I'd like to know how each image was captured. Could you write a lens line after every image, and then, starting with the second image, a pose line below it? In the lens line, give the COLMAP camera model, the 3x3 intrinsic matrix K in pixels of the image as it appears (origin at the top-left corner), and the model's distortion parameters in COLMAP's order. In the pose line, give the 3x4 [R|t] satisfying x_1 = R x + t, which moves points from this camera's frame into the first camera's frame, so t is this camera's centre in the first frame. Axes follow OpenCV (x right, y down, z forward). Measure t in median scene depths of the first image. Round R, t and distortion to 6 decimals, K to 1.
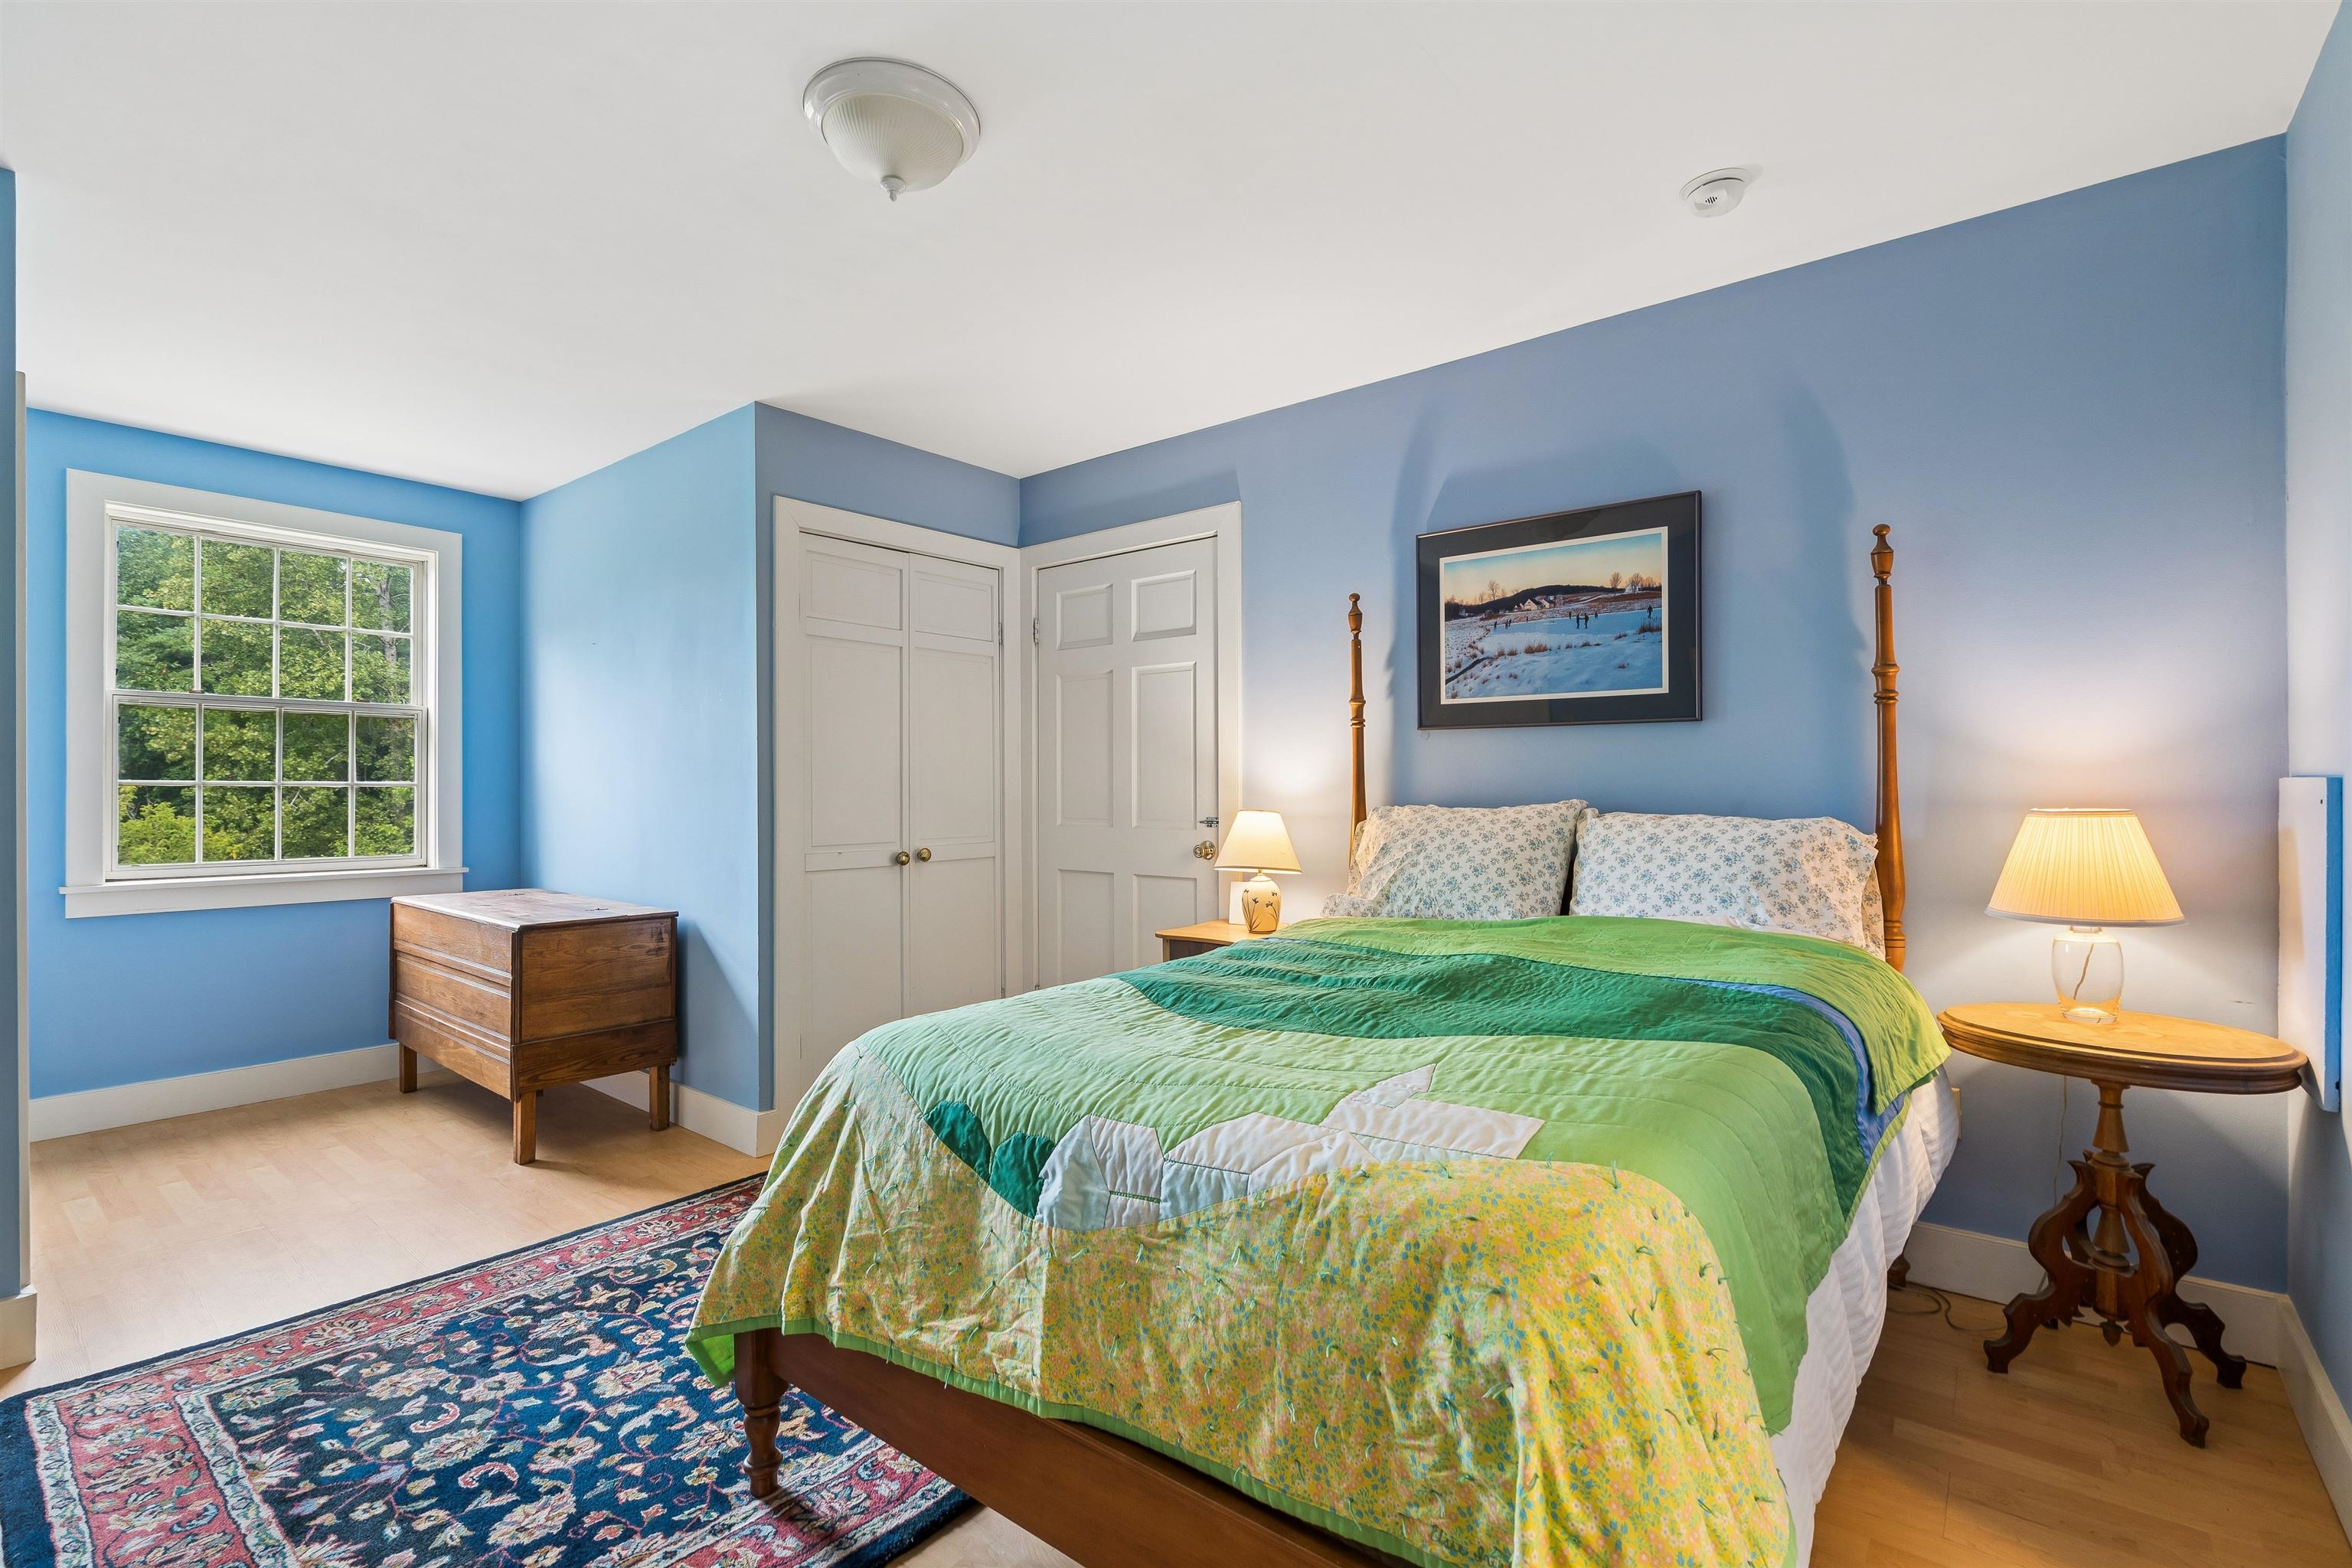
lens RADIAL K [[1070.2, 0, 1167.1], [0, 1070.2, 780.9], [0, 0, 1]] dist [0.000263, 0.001930]
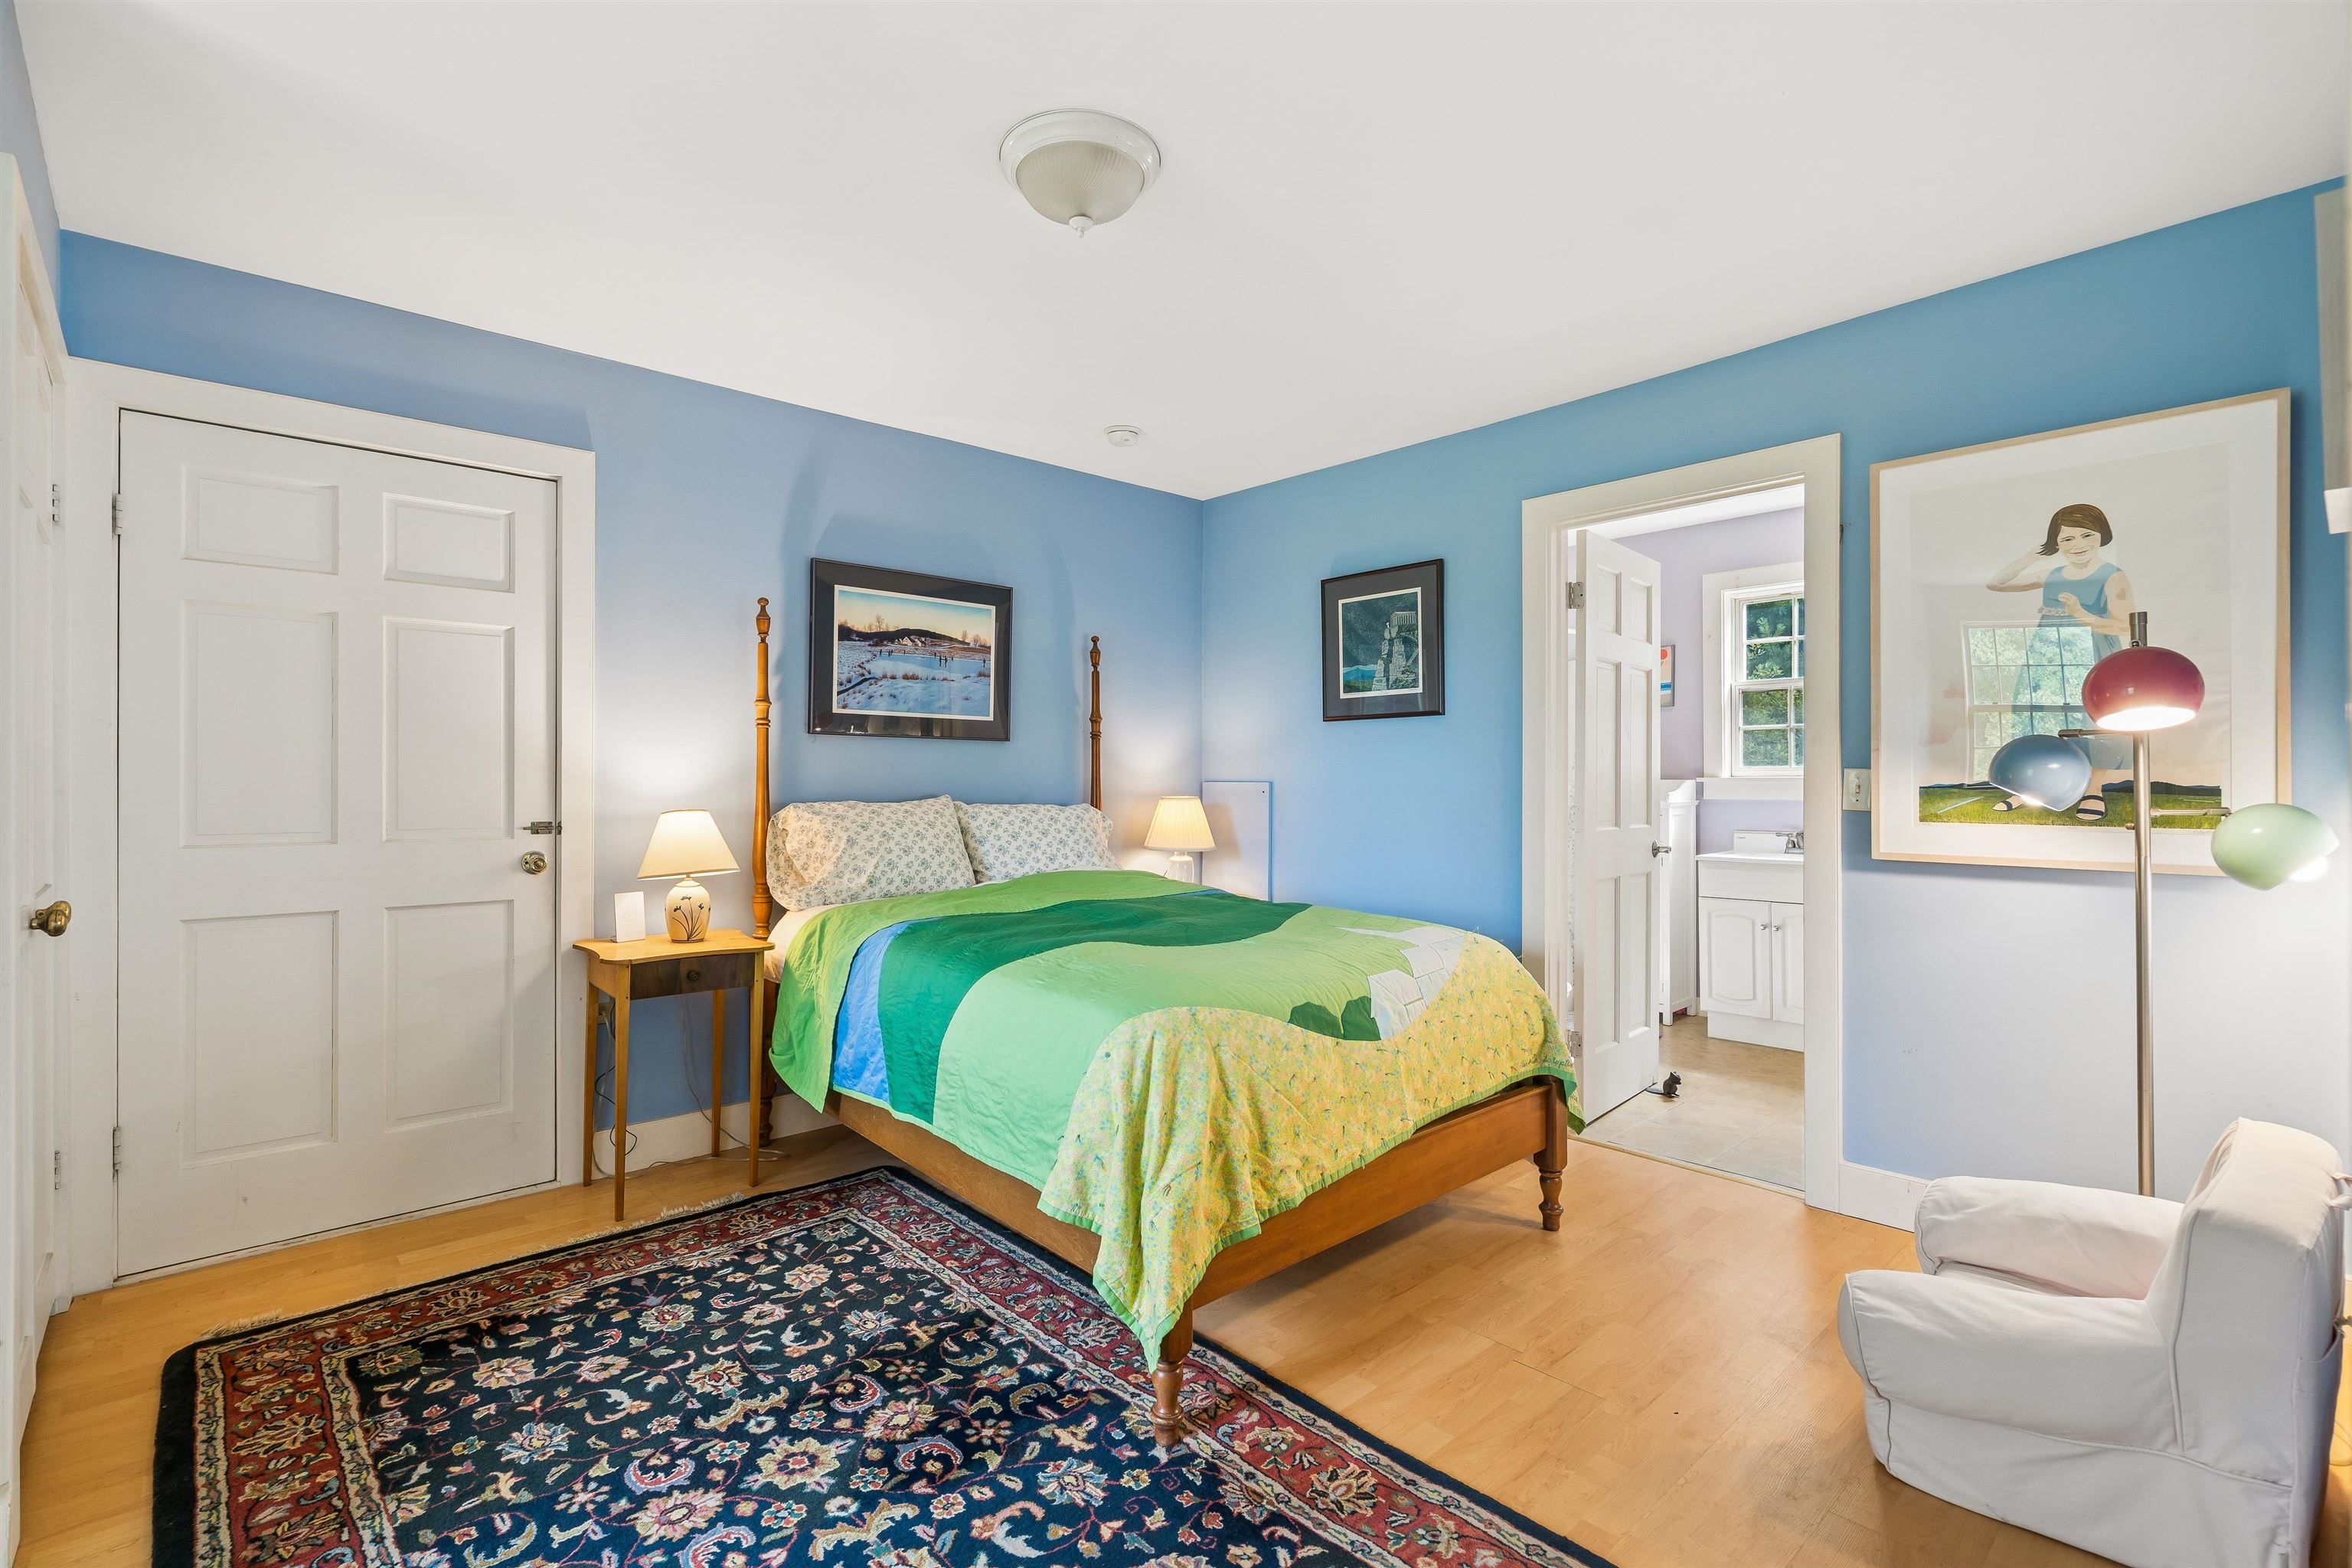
lens RADIAL K [[1070.2, 0, 1170.8], [0, 1070.2, 779.4], [0, 0, 1]] dist [0.000263, 0.001930]
pose [[0.150818, 0.001741, 0.988560, -0.870535], [-0.011147, 0.999938, -0.000060, -0.004768], [-0.988499, -0.011010, 0.150829, 0.503821]]
